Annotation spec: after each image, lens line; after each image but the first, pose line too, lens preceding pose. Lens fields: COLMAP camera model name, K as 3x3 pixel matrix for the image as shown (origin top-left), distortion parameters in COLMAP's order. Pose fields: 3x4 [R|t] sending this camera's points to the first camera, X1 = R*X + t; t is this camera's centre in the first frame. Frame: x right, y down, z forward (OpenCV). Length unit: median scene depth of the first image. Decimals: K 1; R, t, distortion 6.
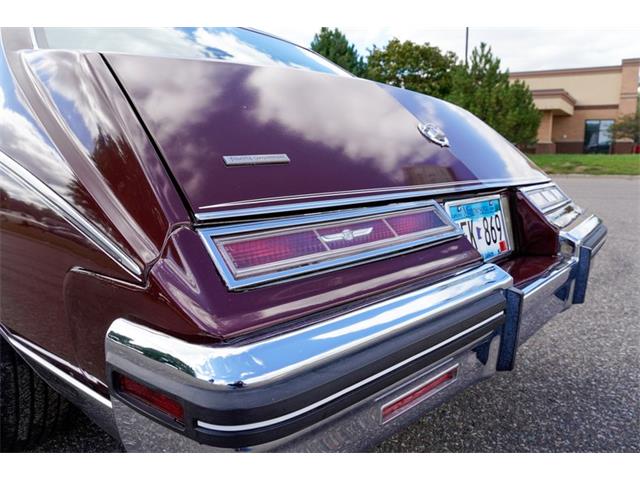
lens RADIAL K [[479.5, 0, 320.0], [0, 479.5, 240.0], [0, 0, 1]] dist [-0.111909, 0.052252]
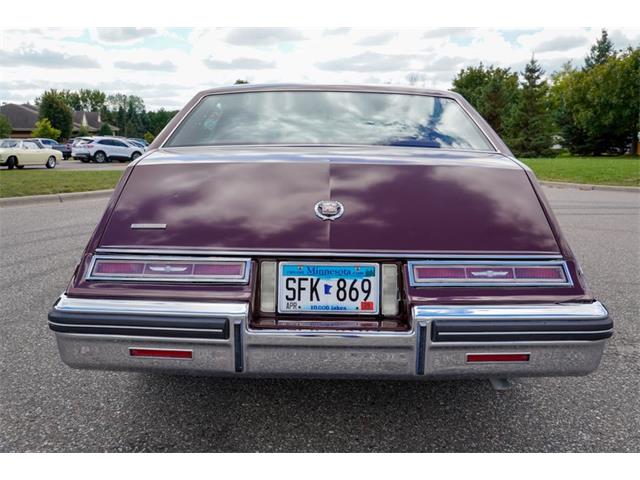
lens RADIAL K [[606.0, 0, 320.0], [0, 606.0, 240.0], [0, 0, 1]] dist [0.056525, 0.008311]
pose [[0.657007, 0.132406, -0.742167, 1.380055], [-0.143919, 0.988379, 0.048925, -0.203670], [0.740020, 0.074668, 0.668427, -0.134345]]
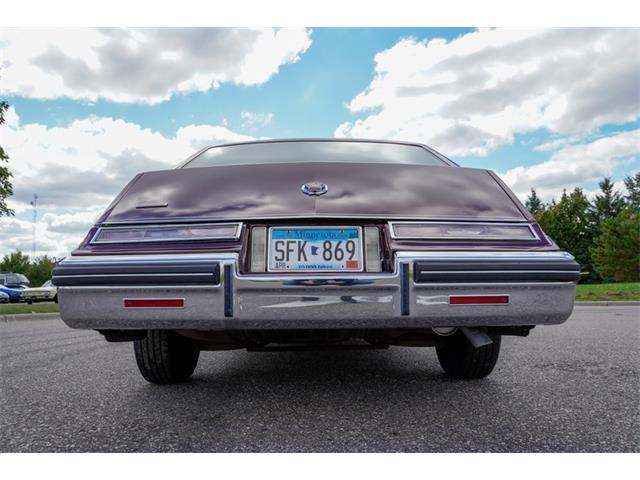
lens RADIAL K [[510.3, 0, 320.0], [0, 510.3, 240.0], [0, 0, 1]] dist [-0.040352, 0.006583]
pose [[0.665342, -0.073397, -0.742922, 1.304545], [-0.122208, 0.971023, -0.205378, 0.233225], [0.736468, 0.227438, 0.637093, 0.040273]]
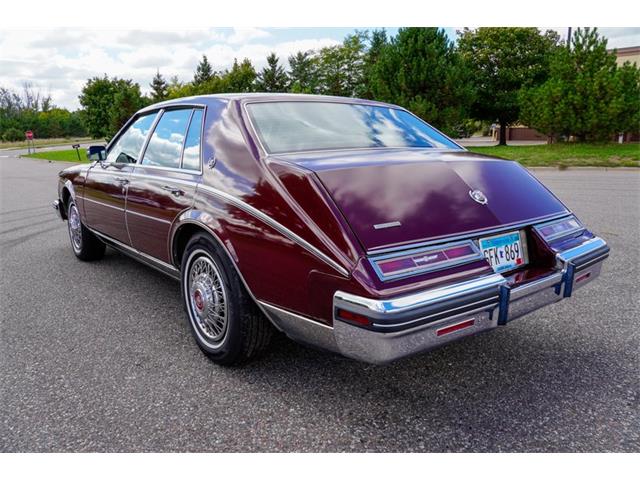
lens RADIAL K [[509.6, 0, 320.0], [0, 509.6, 240.0], [0, 0, 1]] dist [-0.097537, 0.083311]
pose [[0.986605, 0.026878, -0.160898, -0.031608], [-0.023153, 0.999420, 0.024981, -0.088977], [0.161476, -0.020921, 0.986655, -0.874636]]
